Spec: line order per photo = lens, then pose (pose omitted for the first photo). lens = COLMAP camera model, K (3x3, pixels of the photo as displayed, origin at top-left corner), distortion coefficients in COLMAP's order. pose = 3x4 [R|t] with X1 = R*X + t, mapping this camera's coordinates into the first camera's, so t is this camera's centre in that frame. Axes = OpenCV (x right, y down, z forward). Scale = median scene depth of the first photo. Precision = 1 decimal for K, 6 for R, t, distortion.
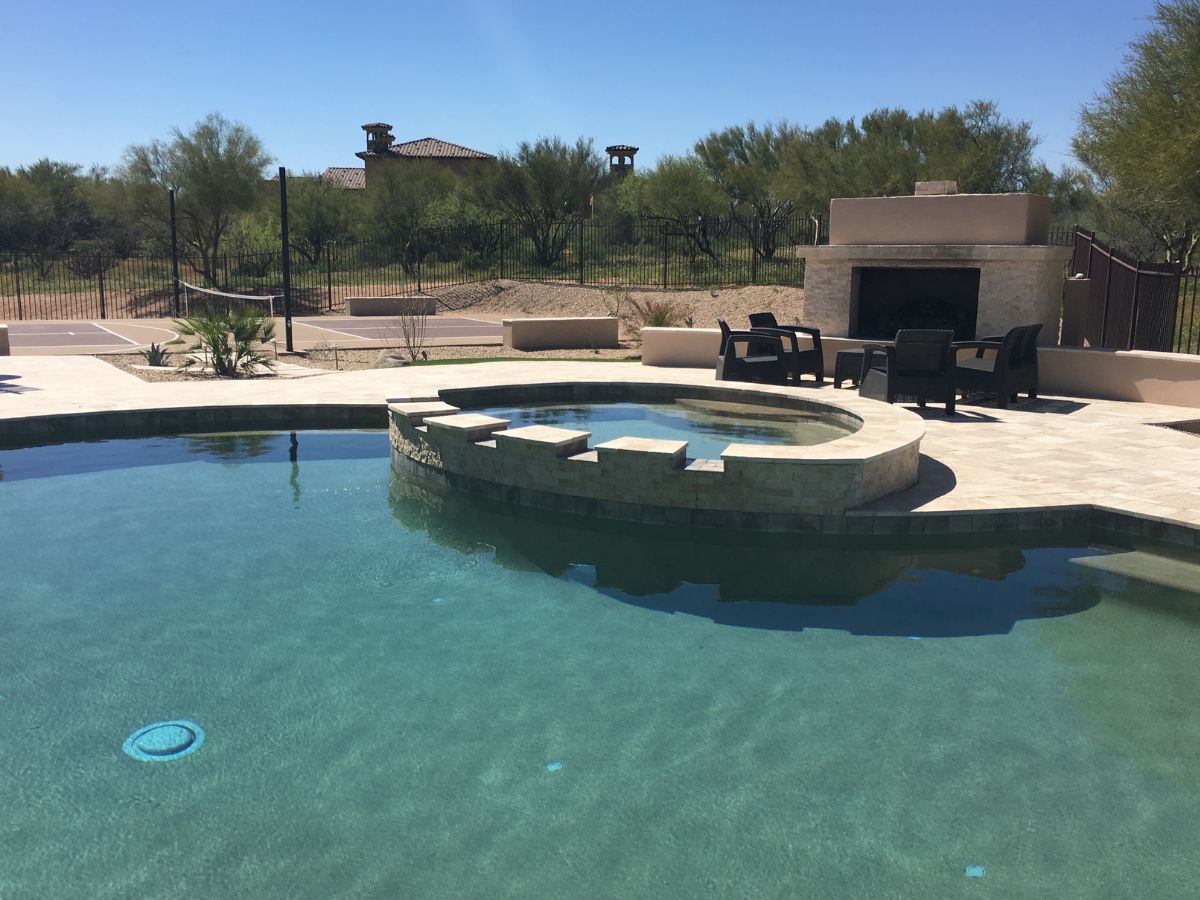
lens RADIAL K [[1041.1, 0, 594.8], [0, 1041.1, 445.6], [0, 0, 1]] dist [0.045898, -0.000181]
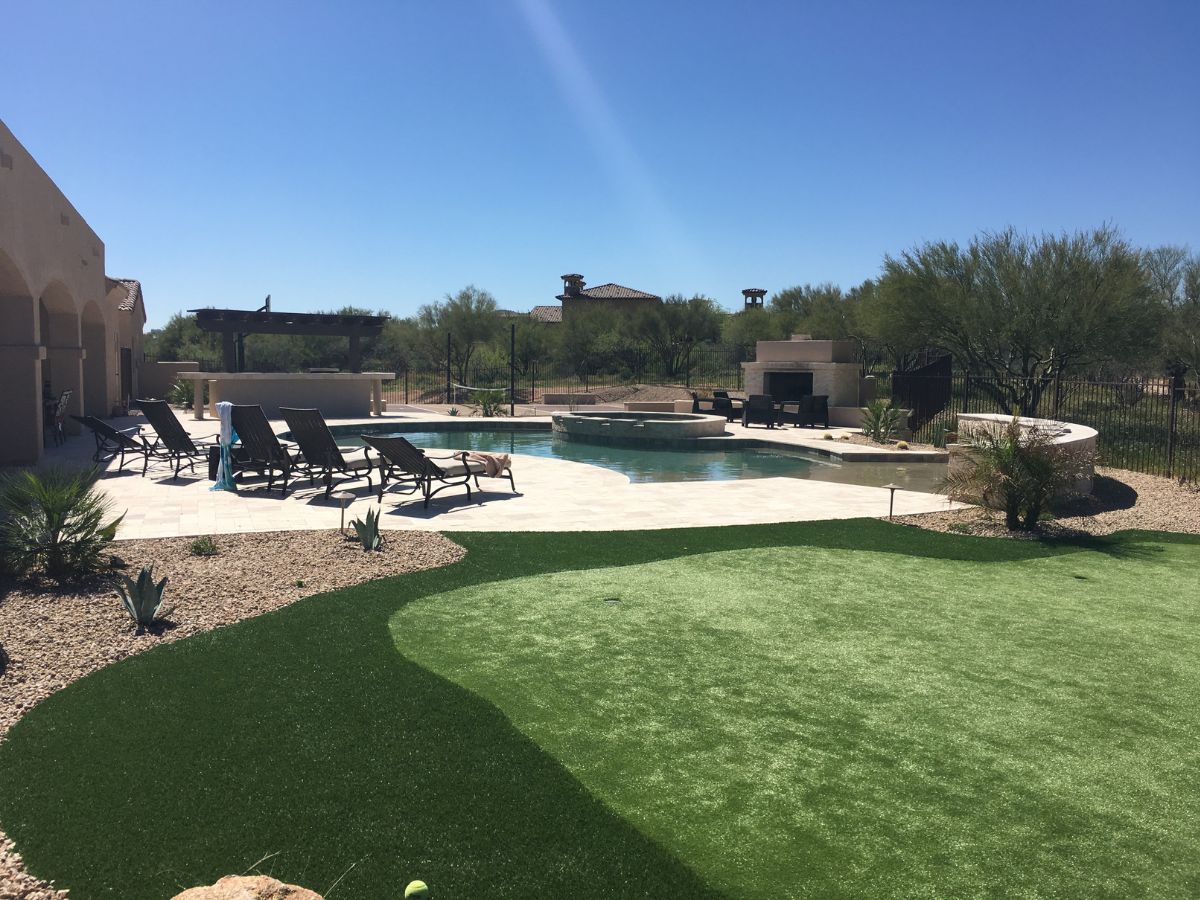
lens RADIAL K [[1041.1, 0, 602.5], [0, 1041.1, 448.5], [0, 0, 1]] dist [0.045898, -0.000181]
pose [[0.984271, 0.015563, -0.175977, 0.127703], [-0.034706, 0.993735, -0.106234, 0.100403], [0.173222, 0.110671, 0.978645, -0.510383]]
